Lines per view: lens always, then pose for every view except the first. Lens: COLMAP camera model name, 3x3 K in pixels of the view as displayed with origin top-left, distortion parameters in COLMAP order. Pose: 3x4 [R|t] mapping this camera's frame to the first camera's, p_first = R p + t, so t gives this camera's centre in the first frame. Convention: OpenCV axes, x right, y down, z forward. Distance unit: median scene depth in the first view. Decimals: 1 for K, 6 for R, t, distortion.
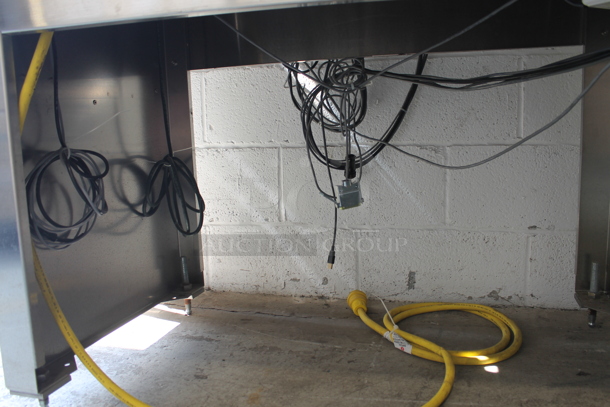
lens RADIAL K [[520.7, 0, 305.0], [0, 520.7, 203.5], [0, 0, 1]] dist [-0.169538, 0.166613]
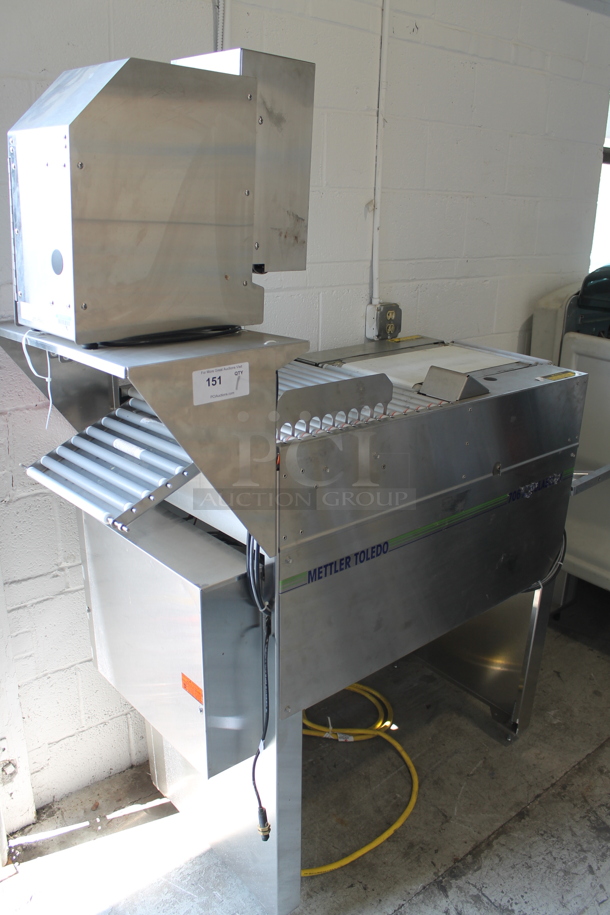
lens RADIAL K [[781.1, 0, 305.0], [0, 781.1, 457.5], [0, 0, 1]] dist [-0.169538, 0.166613]
pose [[0.574187, -0.224560, 0.787326, -1.494126], [0.085956, 0.972870, 0.214794, -1.040108], [-0.814200, -0.055656, 0.577911, -0.159111]]
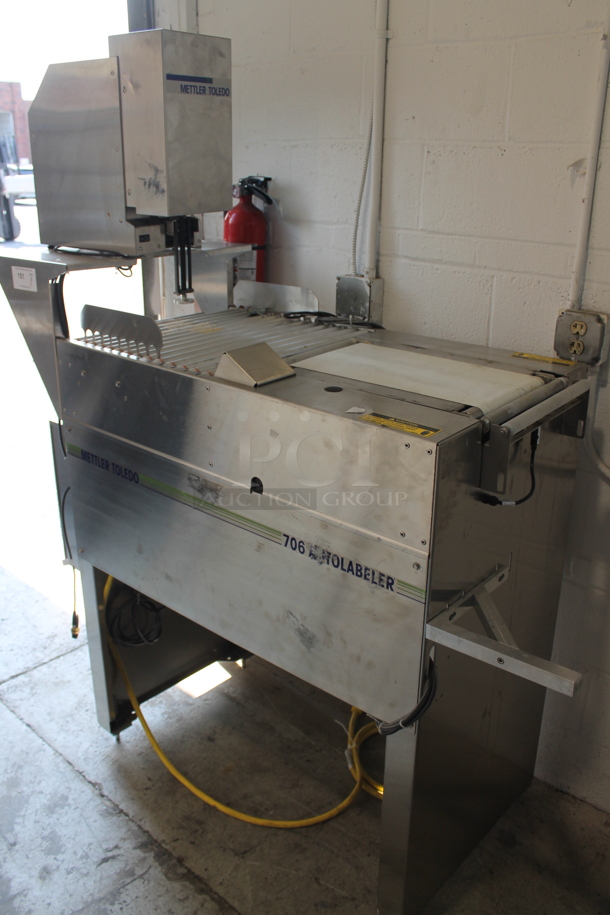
lens RADIAL K [[781.1, 0, 305.0], [0, 781.1, 457.5], [0, 0, 1]] dist [-0.169538, 0.166613]
pose [[0.890395, 0.200501, -0.408651, 0.767453], [-0.102065, 0.962845, 0.250024, -1.014027], [0.443597, -0.180911, 0.877777, -0.694242]]
